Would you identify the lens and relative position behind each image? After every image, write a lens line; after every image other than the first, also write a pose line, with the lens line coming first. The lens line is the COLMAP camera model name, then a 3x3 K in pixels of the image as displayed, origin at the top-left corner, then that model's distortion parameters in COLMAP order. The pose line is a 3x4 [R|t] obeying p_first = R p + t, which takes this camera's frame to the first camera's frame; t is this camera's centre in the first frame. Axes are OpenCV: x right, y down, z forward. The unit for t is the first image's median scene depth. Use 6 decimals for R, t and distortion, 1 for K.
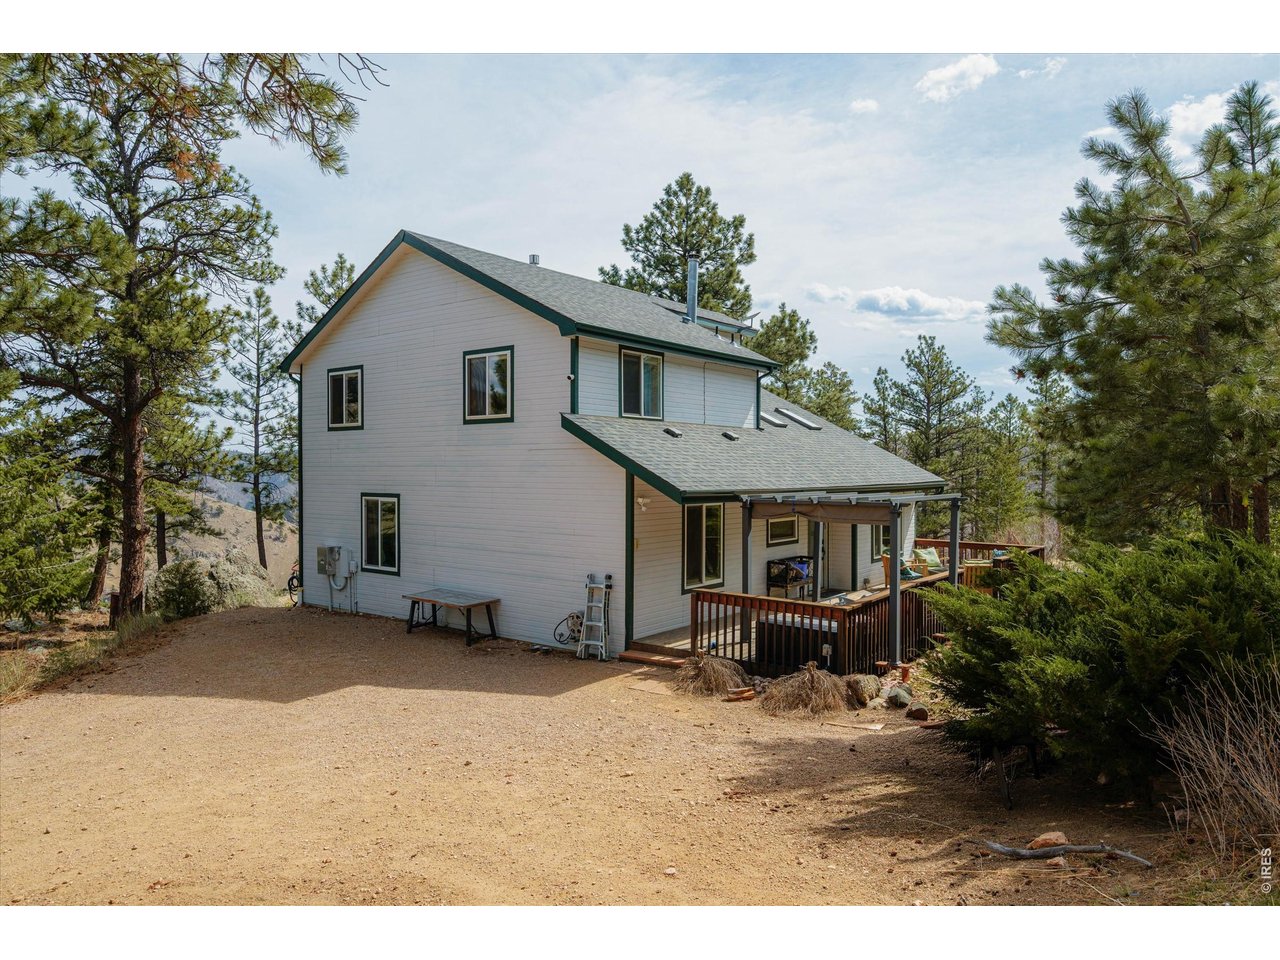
lens RADIAL K [[883.1, 0, 640.0], [0, 883.1, 480.0], [0, 0, 1]] dist [-0.003266, -0.000778]
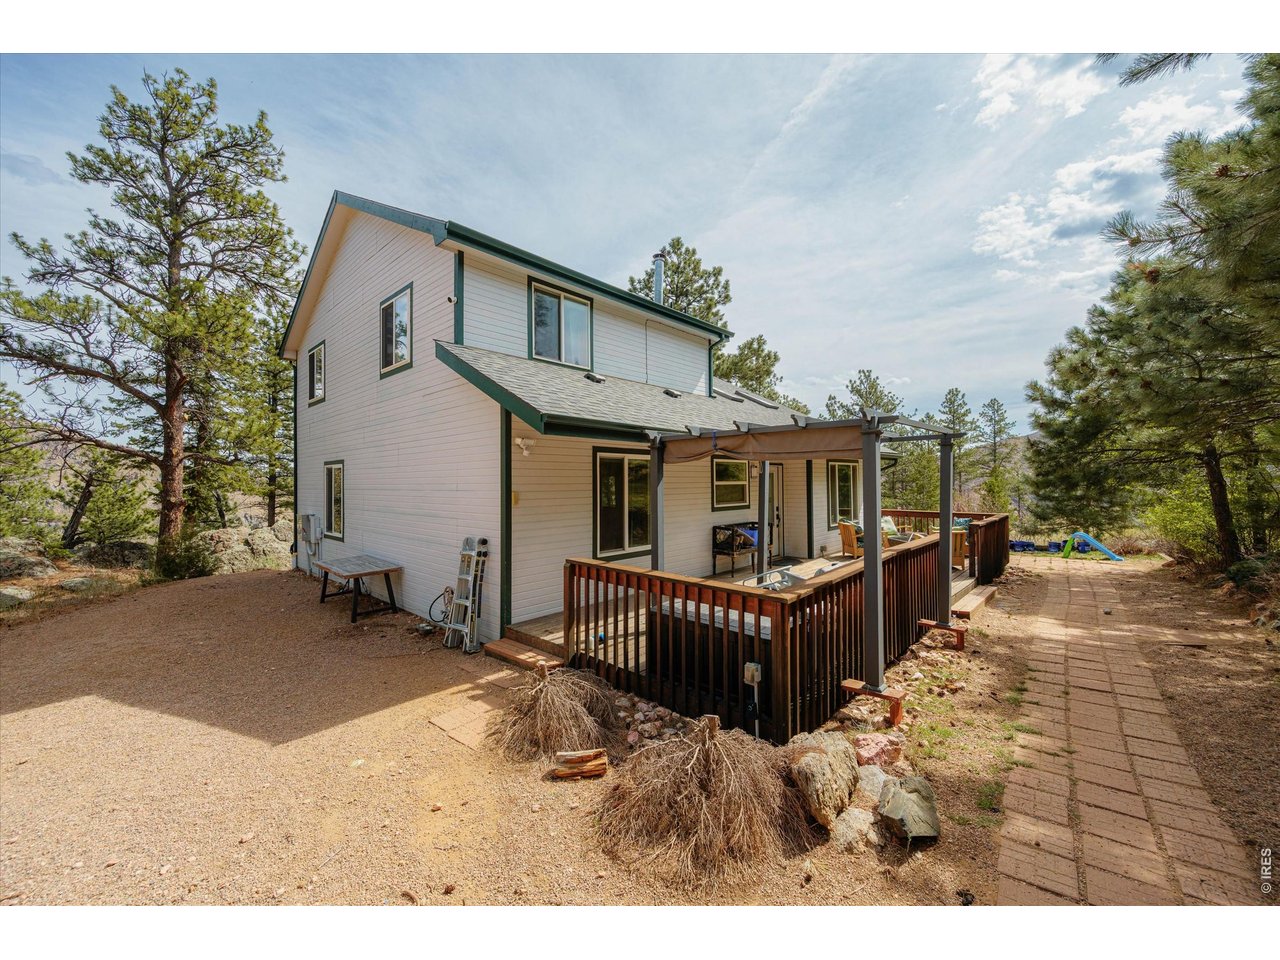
lens RADIAL K [[507.8, 0, 643.4], [0, 507.8, 474.8], [0, 0, 1]] dist [-0.001755, -0.000296]
pose [[0.996186, -0.009529, -0.086734, 0.121038], [0.006831, 0.999485, -0.031354, 0.055260], [0.086988, 0.030642, 0.995738, 0.473228]]
